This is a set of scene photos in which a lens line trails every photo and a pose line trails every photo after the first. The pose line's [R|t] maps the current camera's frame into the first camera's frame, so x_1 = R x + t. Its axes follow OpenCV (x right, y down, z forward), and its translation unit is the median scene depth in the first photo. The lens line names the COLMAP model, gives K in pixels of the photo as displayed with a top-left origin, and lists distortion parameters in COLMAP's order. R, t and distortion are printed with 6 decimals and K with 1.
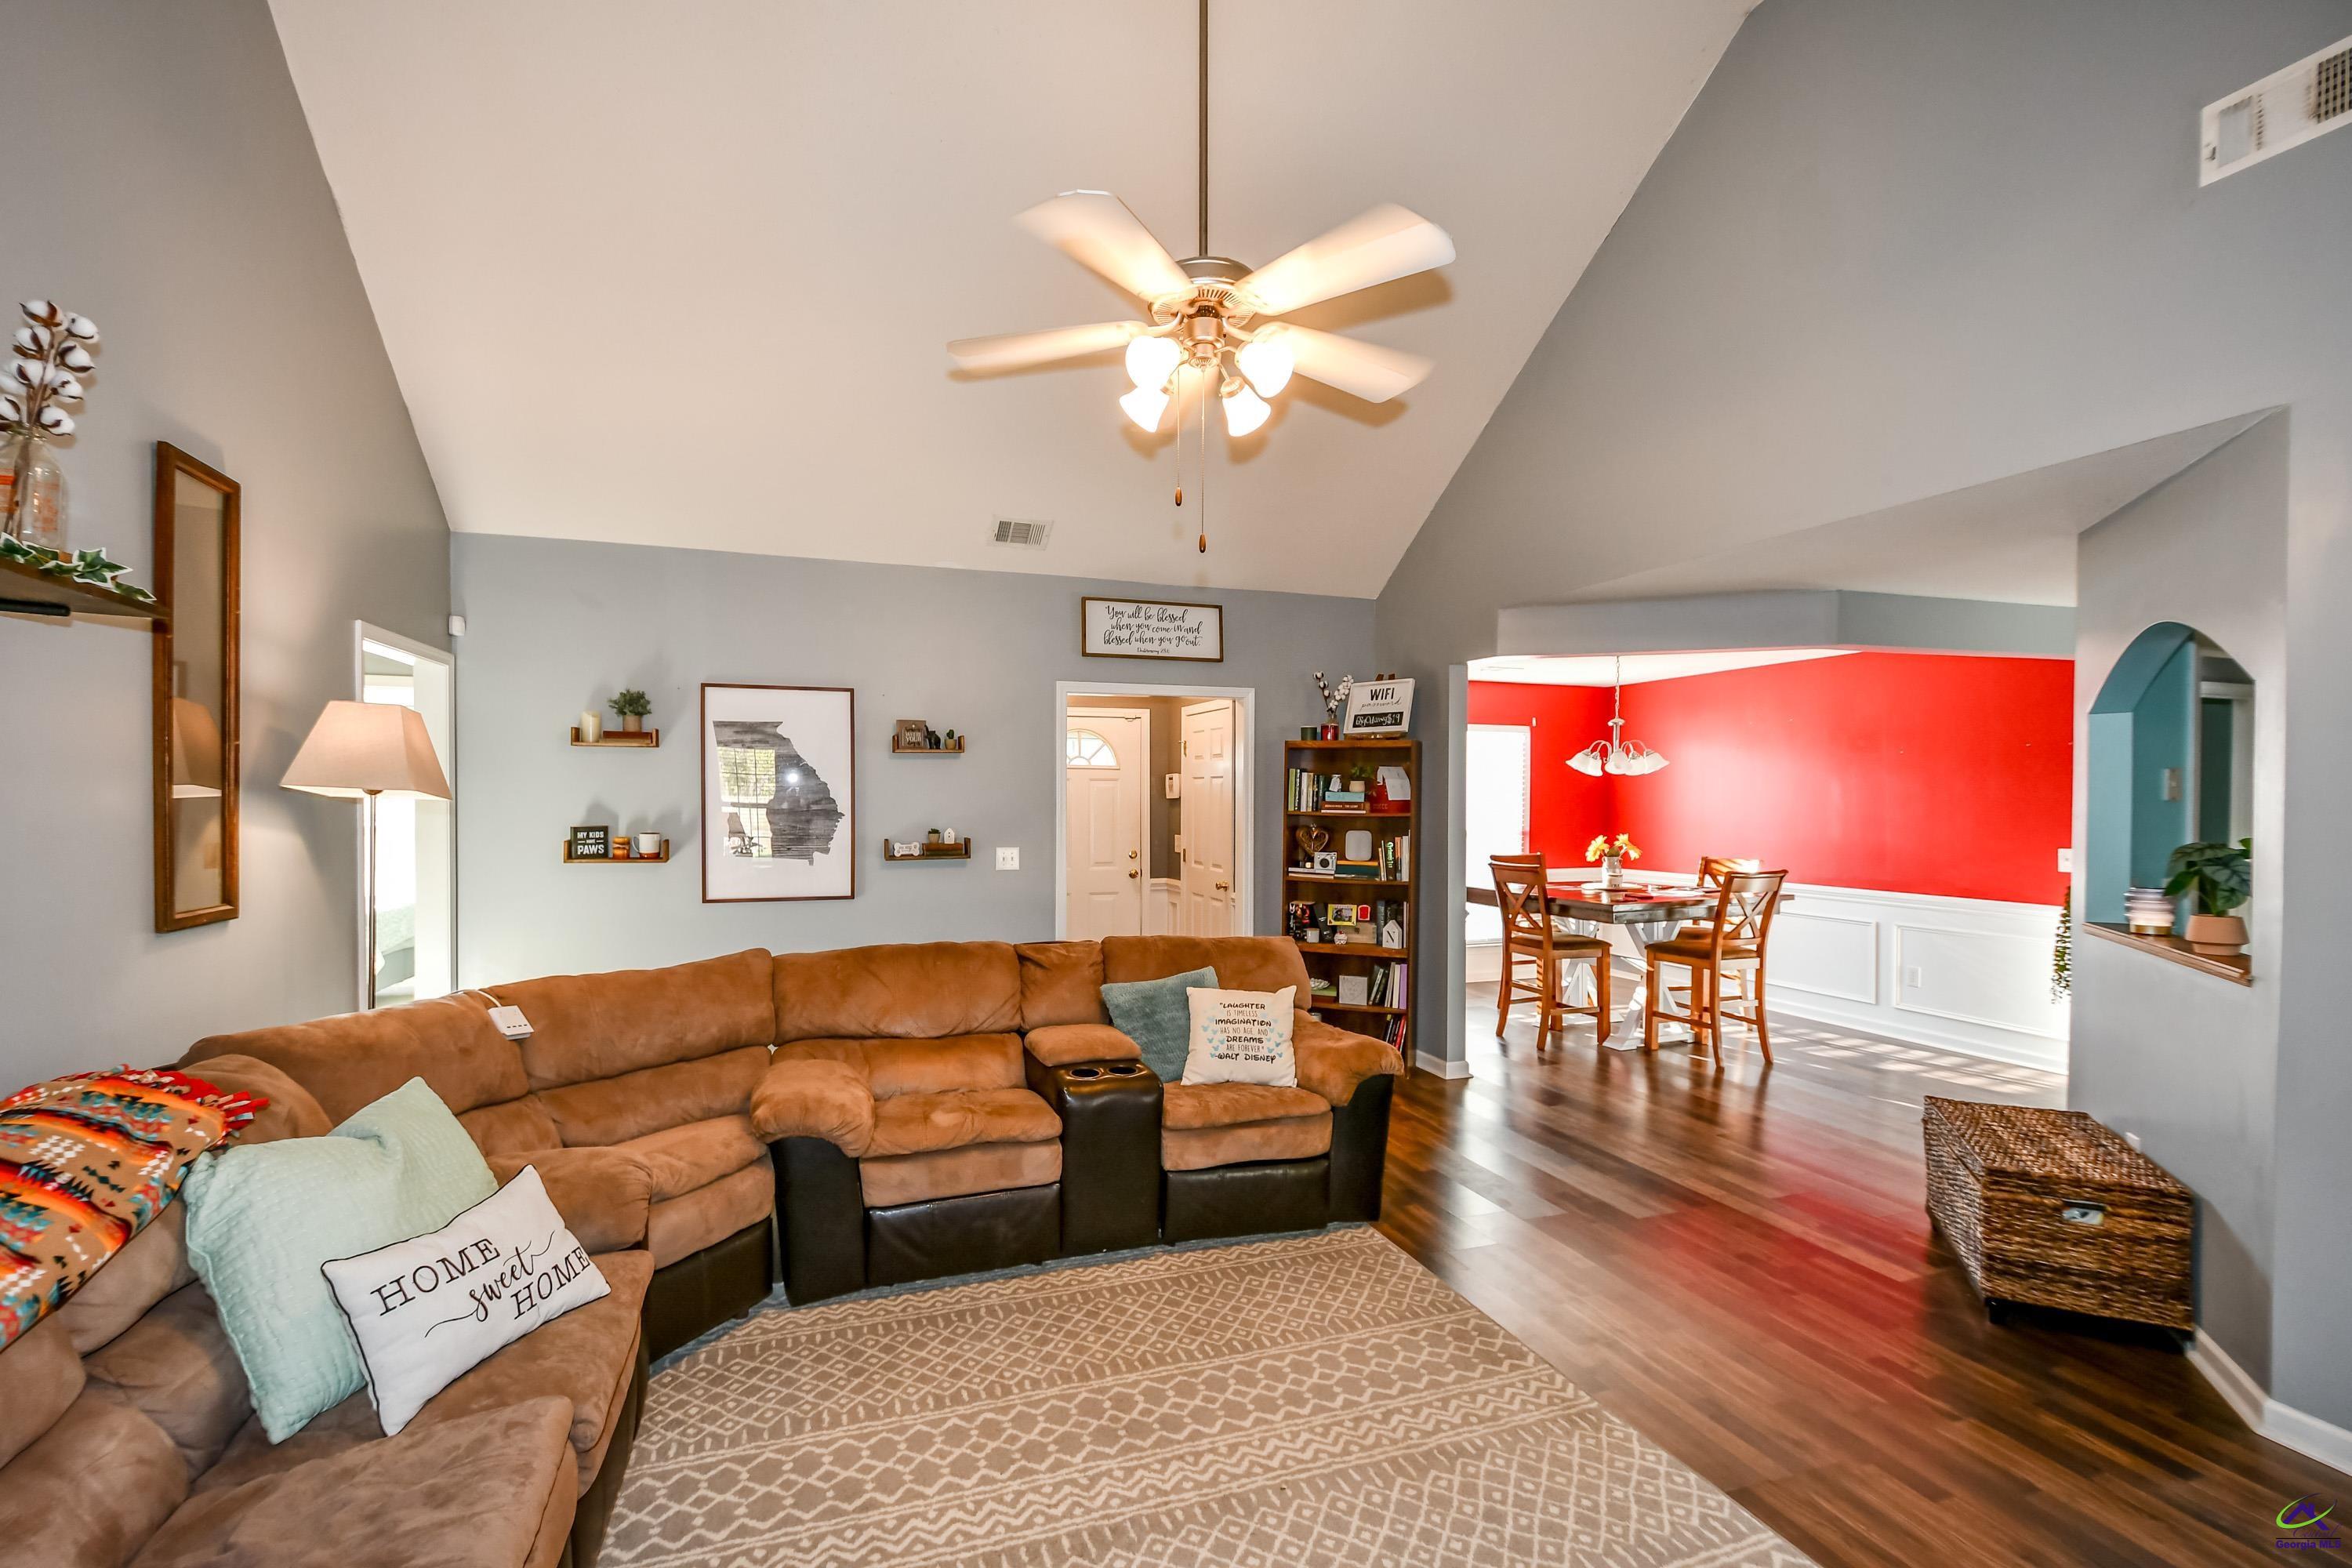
lens RADIAL K [[1024.8, 0, 1147.9], [0, 1024.8, 812.8], [0, 0, 1]] dist [0.001464, -0.006712]
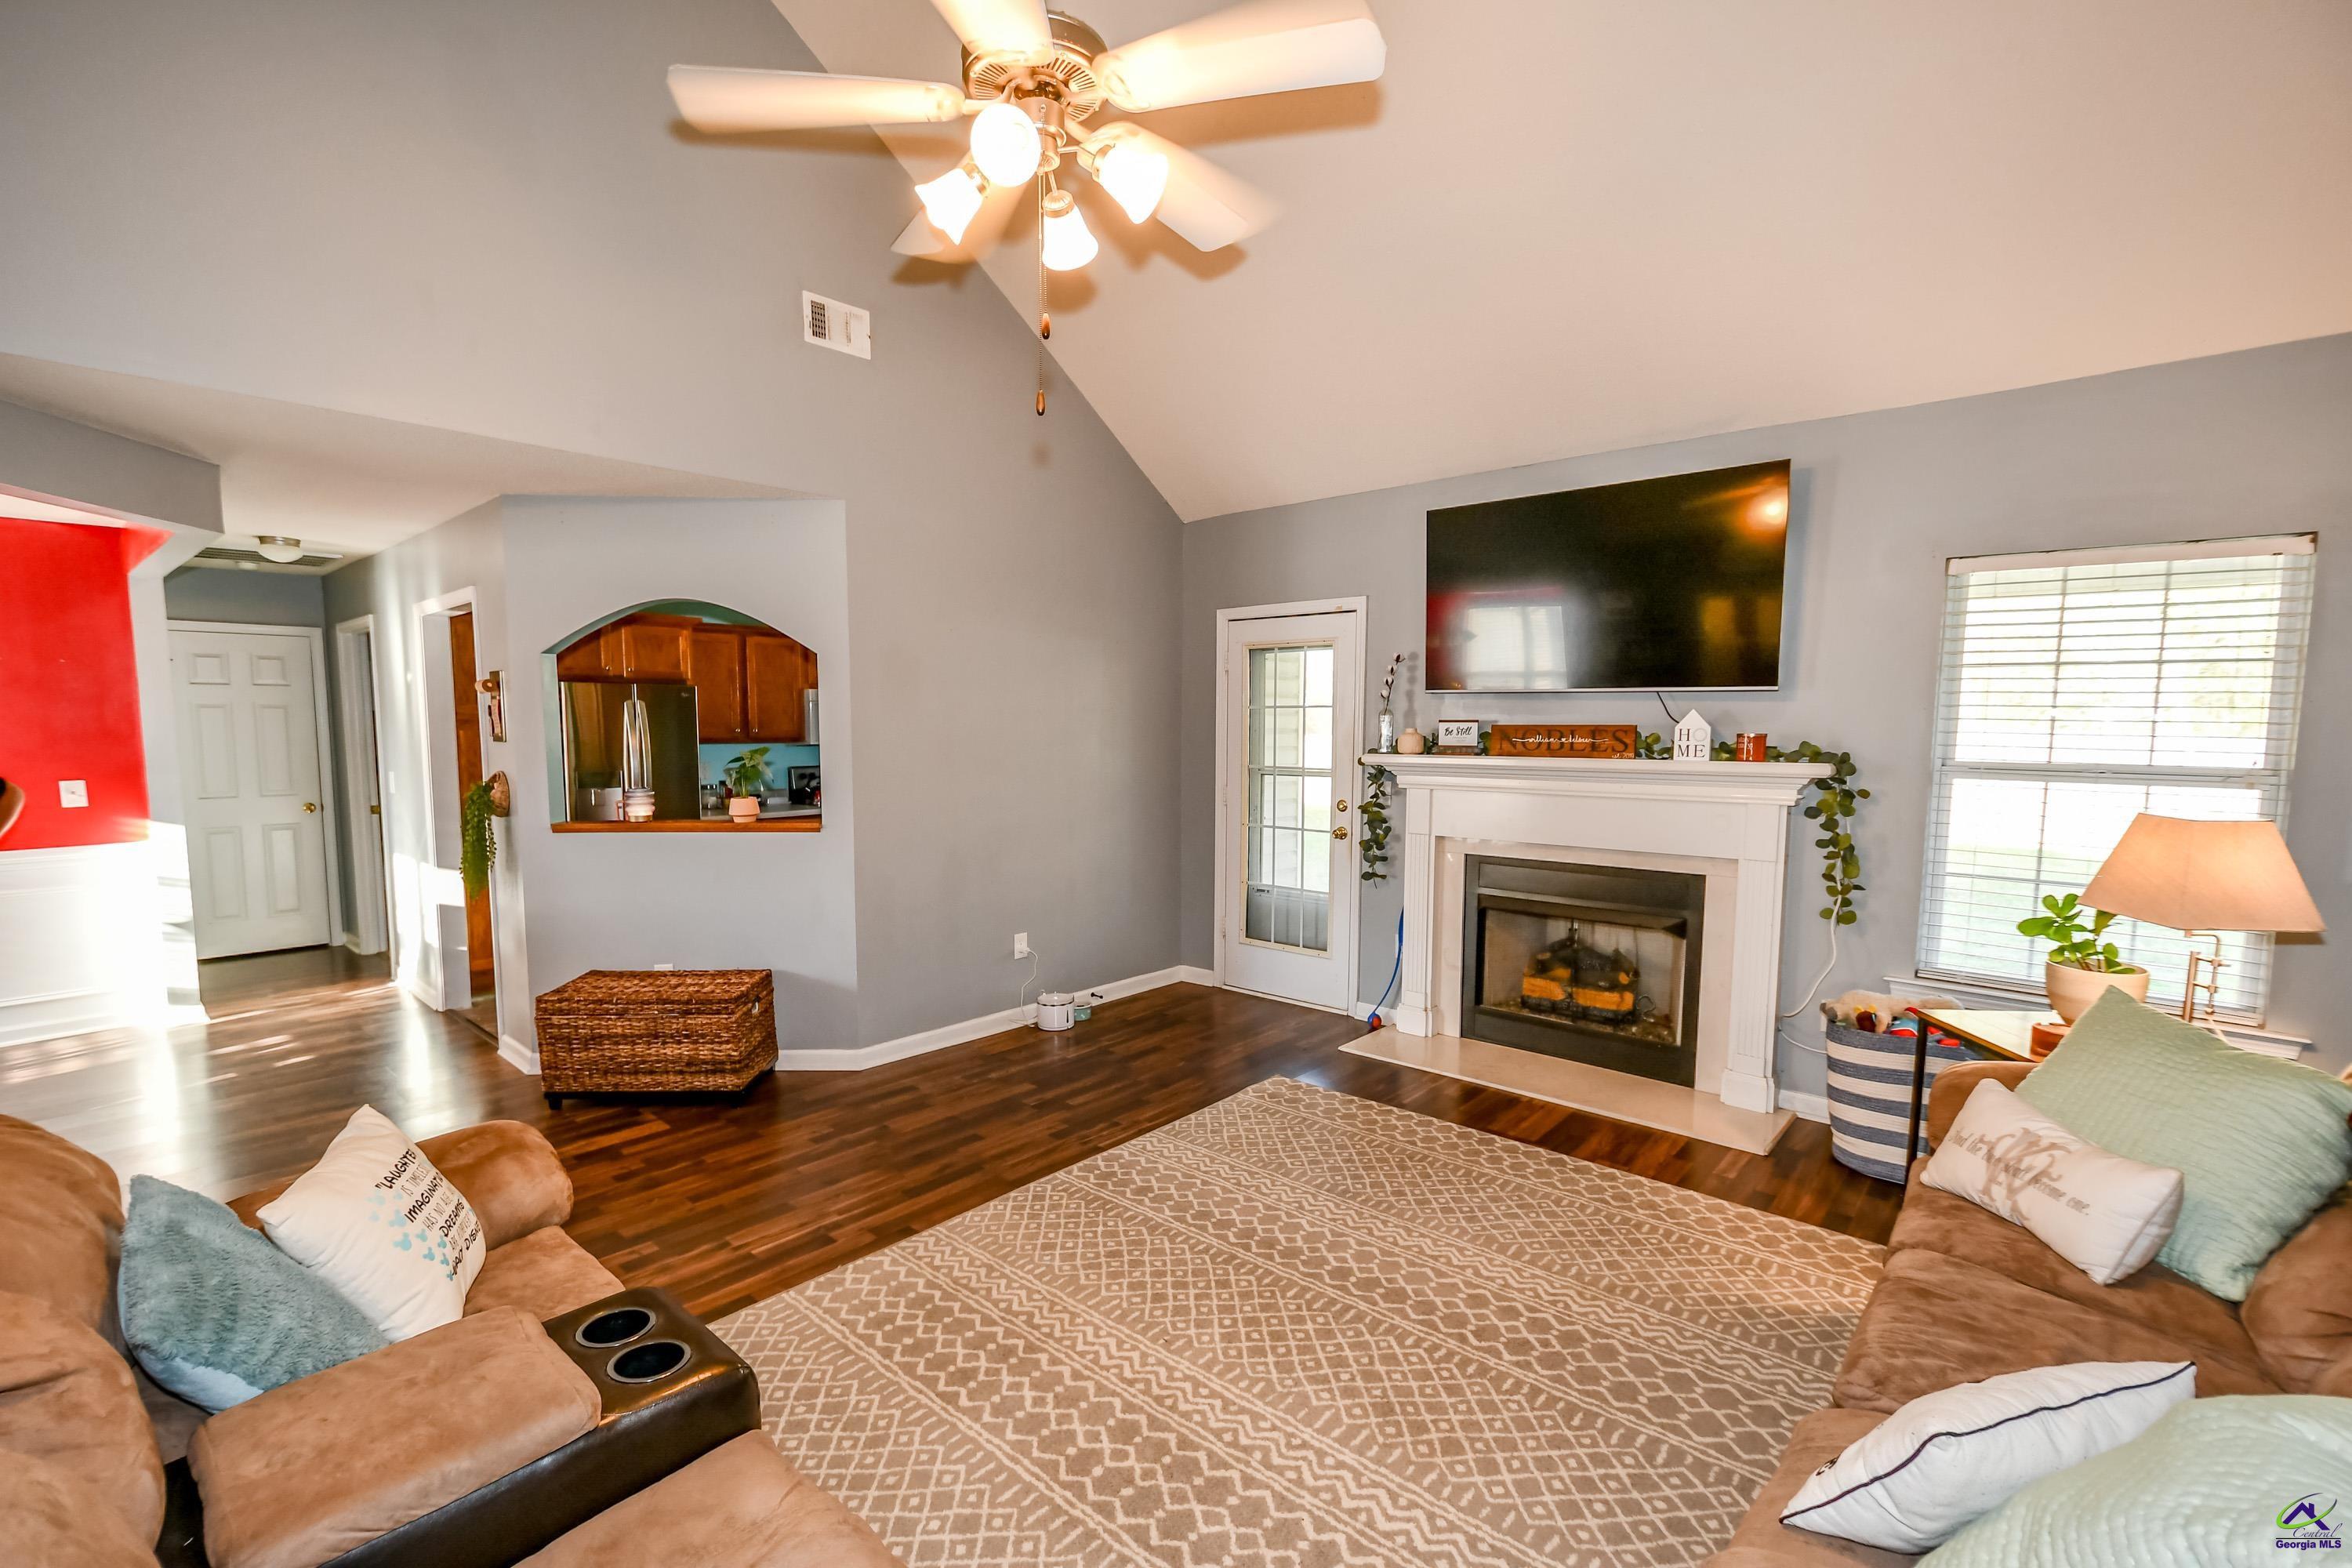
lens RADIAL K [[1024.8, 0, 1147.9], [0, 1024.8, 812.8], [0, 0, 1]] dist [0.001464, -0.006712]
pose [[-0.477574, -0.080032, 0.874939, -0.476914], [0.011809, 0.995168, 0.097475, -0.017870], [-0.878512, 0.056883, -0.474321, 0.903731]]
